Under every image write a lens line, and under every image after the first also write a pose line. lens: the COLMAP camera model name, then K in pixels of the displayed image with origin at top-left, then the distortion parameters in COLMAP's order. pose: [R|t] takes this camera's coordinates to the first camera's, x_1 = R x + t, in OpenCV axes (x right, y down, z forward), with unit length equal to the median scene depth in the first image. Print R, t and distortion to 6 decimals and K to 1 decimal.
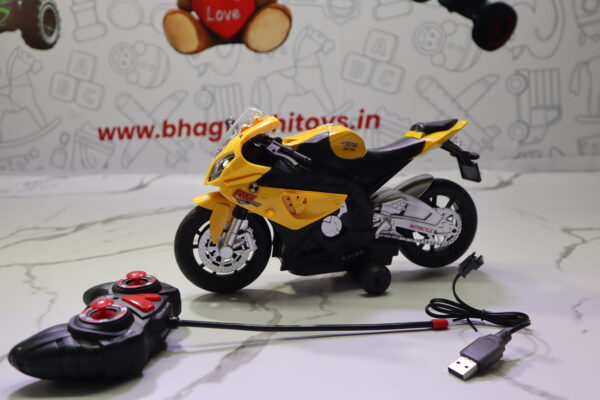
lens RADIAL K [[490.7, 0, 304.6], [0, 490.7, 196.4], [0, 0, 1]] dist [-0.090566, 0.097463]
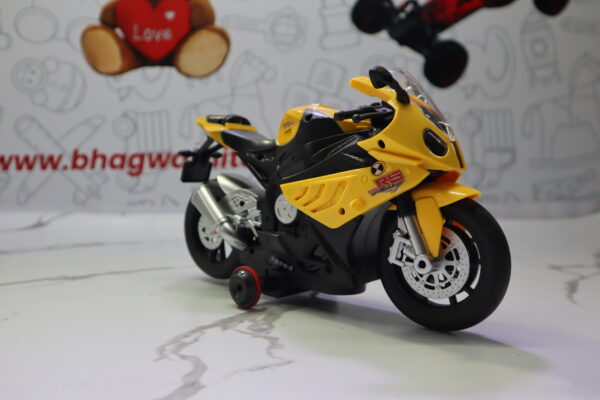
lens RADIAL K [[490.7, 0, 306.4], [0, 490.7, 199.3], [0, 0, 1]] dist [-0.090566, 0.097463]
pose [[0.989291, 0.031063, 0.142614, -0.005842], [-0.011158, 0.990328, -0.138300, 0.043999], [-0.145531, 0.135227, 0.980069, 0.131906]]
